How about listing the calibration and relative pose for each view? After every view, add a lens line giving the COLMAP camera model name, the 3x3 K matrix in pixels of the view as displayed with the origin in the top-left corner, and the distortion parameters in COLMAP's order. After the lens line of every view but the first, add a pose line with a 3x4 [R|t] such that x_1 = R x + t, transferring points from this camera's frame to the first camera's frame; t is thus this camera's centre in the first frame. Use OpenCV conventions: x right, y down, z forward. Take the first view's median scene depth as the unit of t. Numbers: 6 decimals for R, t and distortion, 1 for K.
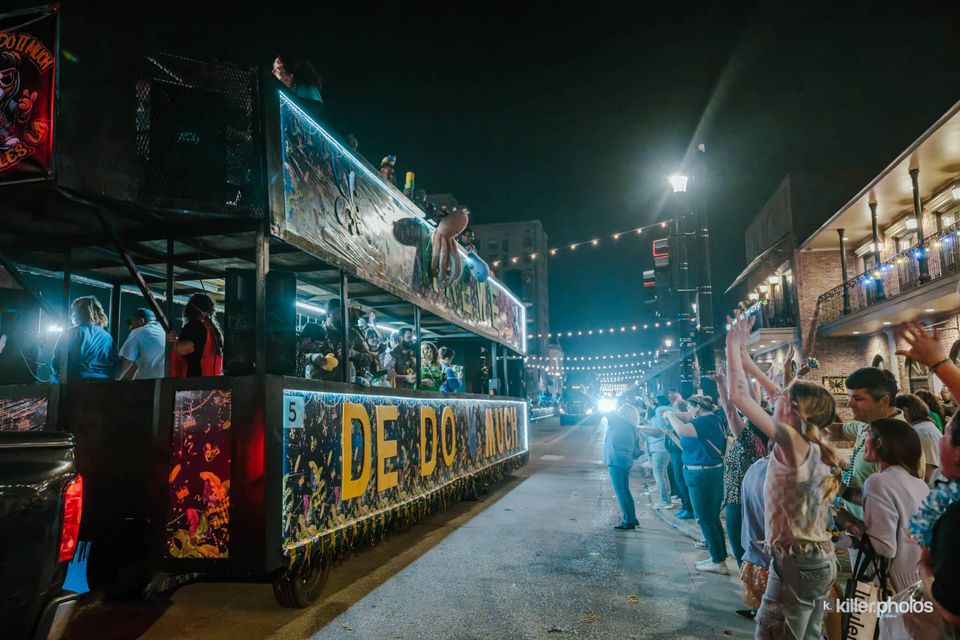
lens RADIAL K [[720.1, 0, 439.8], [0, 720.1, 302.7], [0, 0, 1]] dist [0.082257, -0.037997]
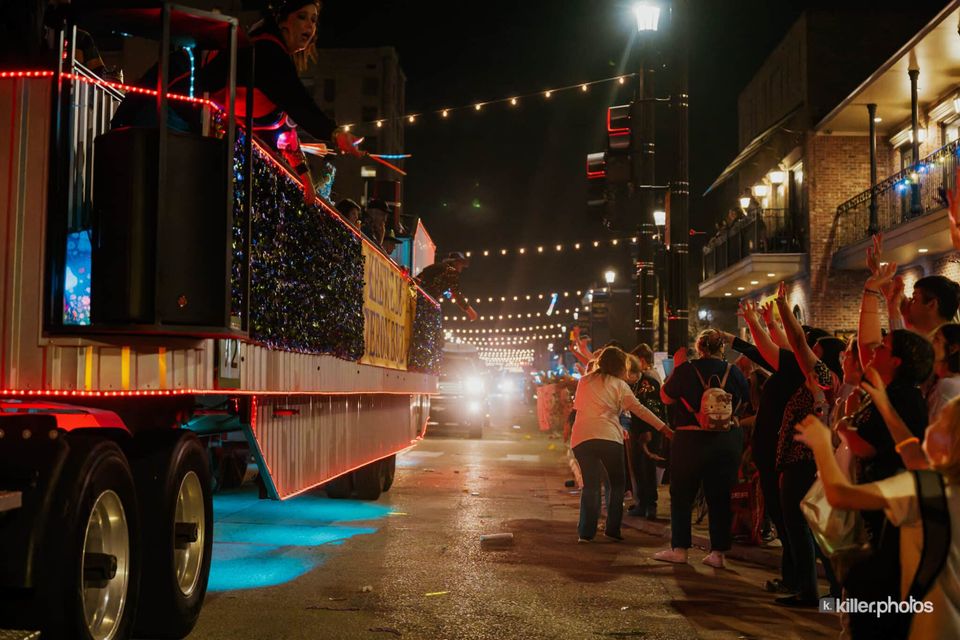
lens RADIAL K [[1374.0, 0, 488.2], [0, 1374.0, 308.9], [0, 0, 1]] dist [-0.095064, 0.000000]
pose [[0.974984, 0.023601, 0.221019, -0.049098], [-0.041248, 0.996287, 0.075572, 0.003374], [-0.218414, -0.082798, 0.972337, -0.114121]]
